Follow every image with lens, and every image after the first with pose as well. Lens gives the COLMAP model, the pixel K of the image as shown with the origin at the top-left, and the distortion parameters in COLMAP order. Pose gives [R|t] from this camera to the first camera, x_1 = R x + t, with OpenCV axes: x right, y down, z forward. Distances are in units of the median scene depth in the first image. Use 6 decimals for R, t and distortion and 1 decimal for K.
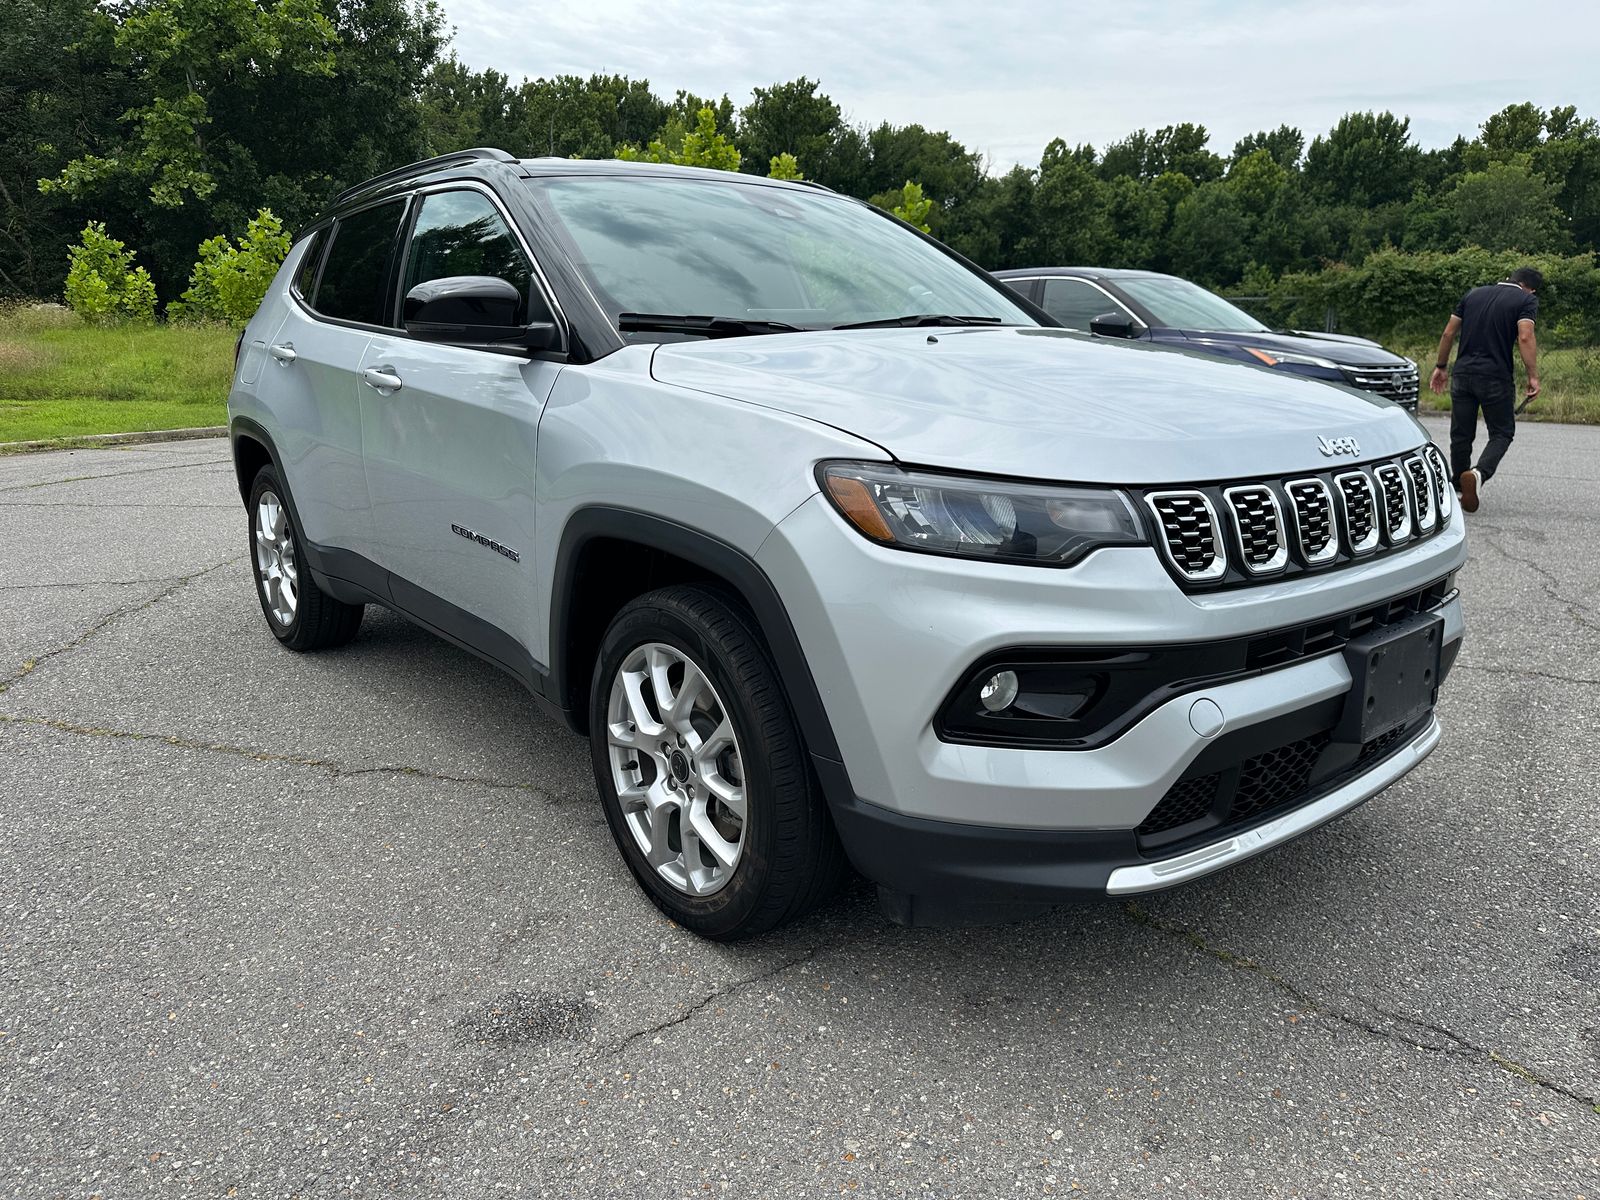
lens RADIAL K [[1152.4, 0, 784.6], [0, 1152.4, 555.5], [0, 0, 1]] dist [0.055813, -0.053945]
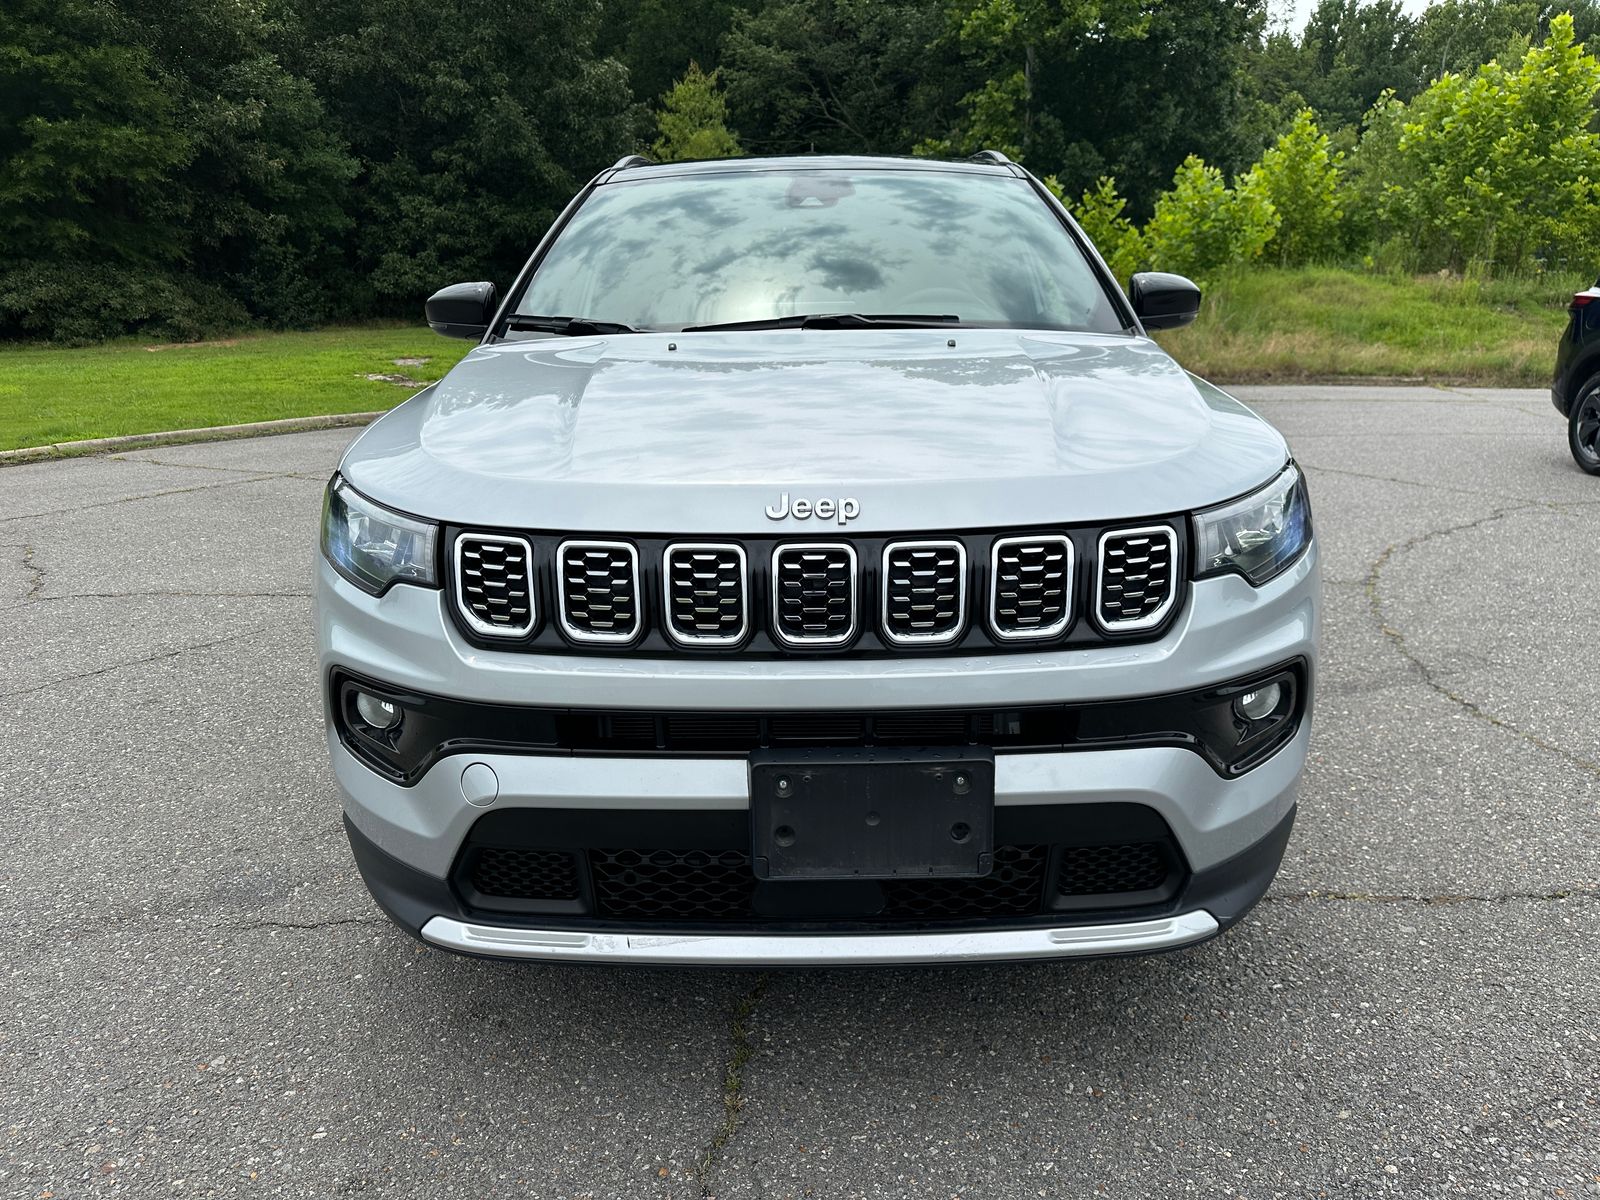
lens RADIAL K [[1152.4, 0, 817.5], [0, 1152.4, 548.7], [0, 0, 1]] dist [0.055813, -0.053945]
pose [[0.778037, 0.138050, -0.612862, 0.774417], [-0.118193, 0.990302, 0.073021, -0.100293], [0.616999, 0.015623, 0.786809, 0.309492]]
